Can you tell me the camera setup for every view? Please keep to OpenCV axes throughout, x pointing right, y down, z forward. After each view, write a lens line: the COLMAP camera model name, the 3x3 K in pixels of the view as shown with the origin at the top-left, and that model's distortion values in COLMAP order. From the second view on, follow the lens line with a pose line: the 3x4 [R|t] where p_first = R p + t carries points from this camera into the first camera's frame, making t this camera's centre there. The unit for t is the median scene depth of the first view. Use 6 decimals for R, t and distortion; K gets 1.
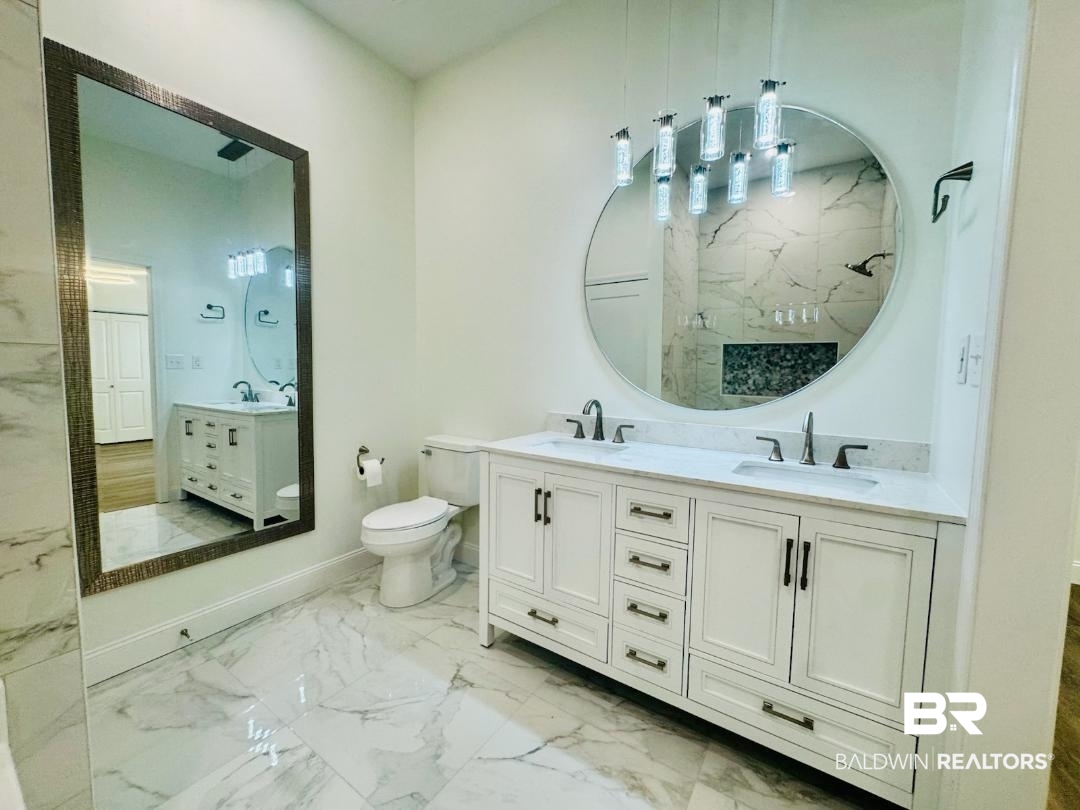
lens RADIAL K [[430.6, 0, 536.2], [0, 430.6, 400.6], [0, 0, 1]] dist [-0.003406, -0.000180]
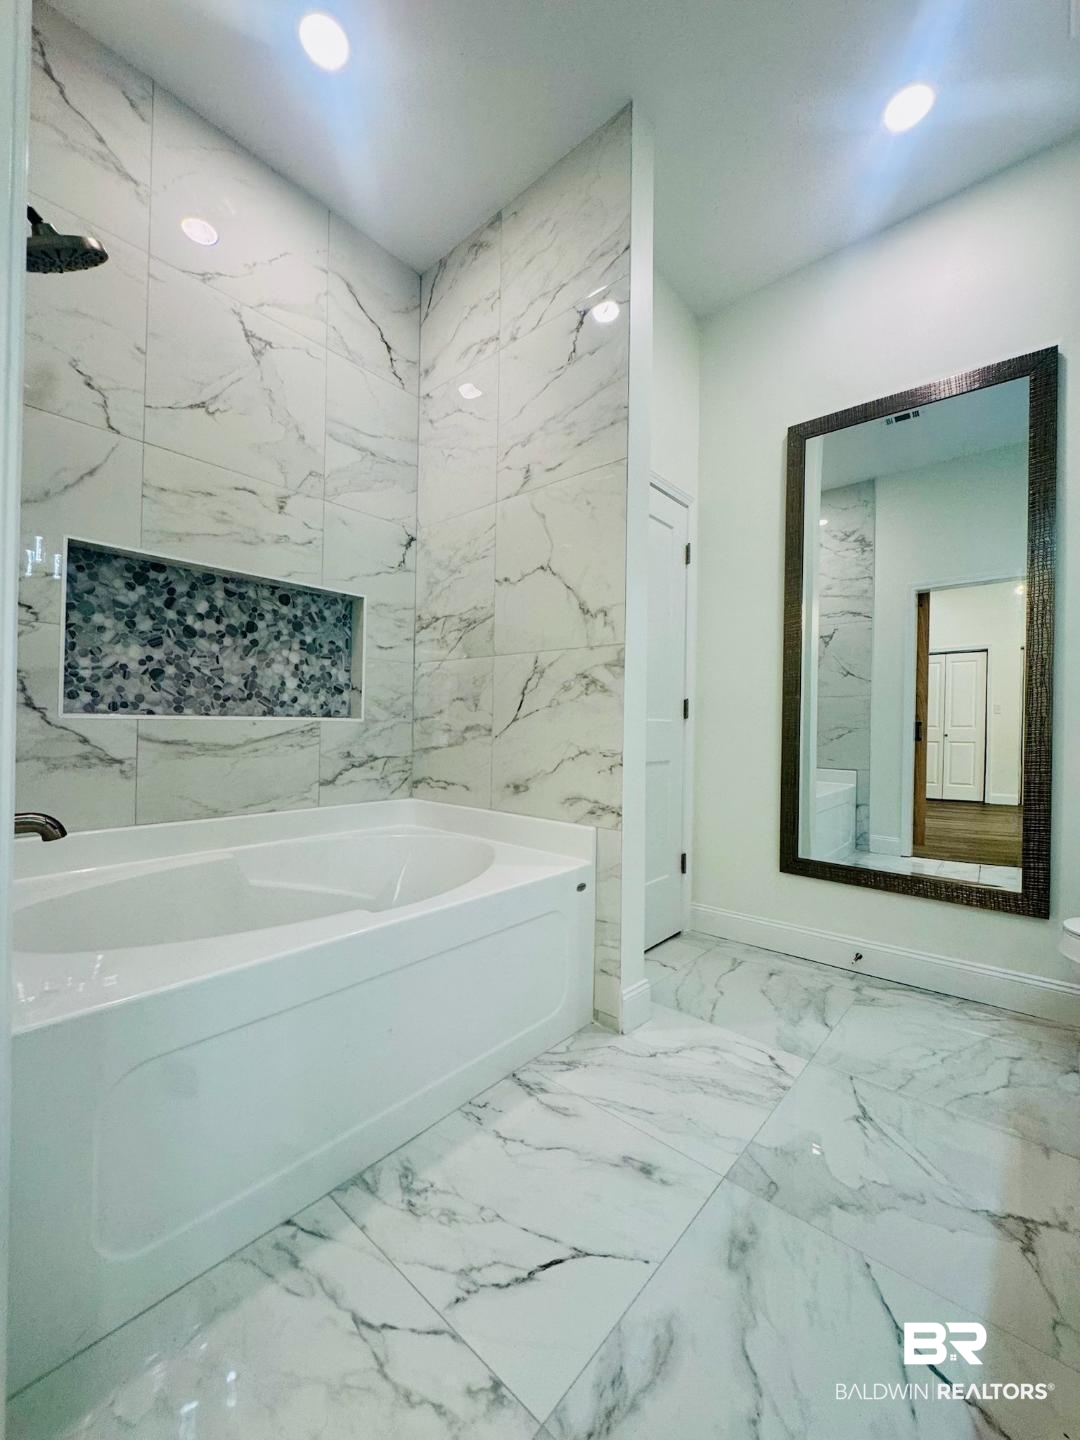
lens RADIAL K [[574.1, 0, 544.7], [0, 574.1, 718.0], [0, 0, 1]] dist [-0.003406, -0.000180]
pose [[-0.114952, -0.027782, -0.992982, 0.632141], [-0.081274, 0.996521, -0.018473, 0.126061], [0.990041, 0.078580, -0.116810, 0.532290]]
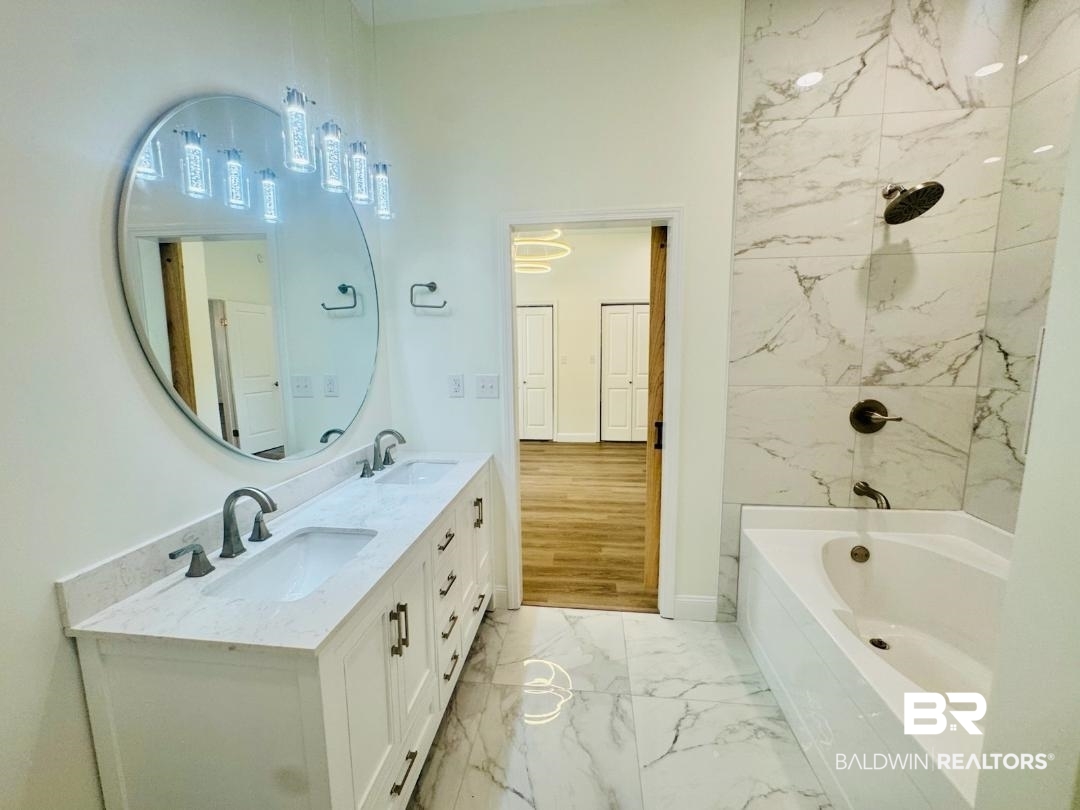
lens RADIAL K [[415.8, 0, 539.8], [0, 415.8, 411.7], [0, 0, 1]] dist [-0.003517, -0.000156]
pose [[-0.468206, -0.126620, 0.874500, -0.713650], [0.070109, 0.981236, 0.179611, -0.239586], [-0.880833, 0.145406, -0.450544, 1.156095]]
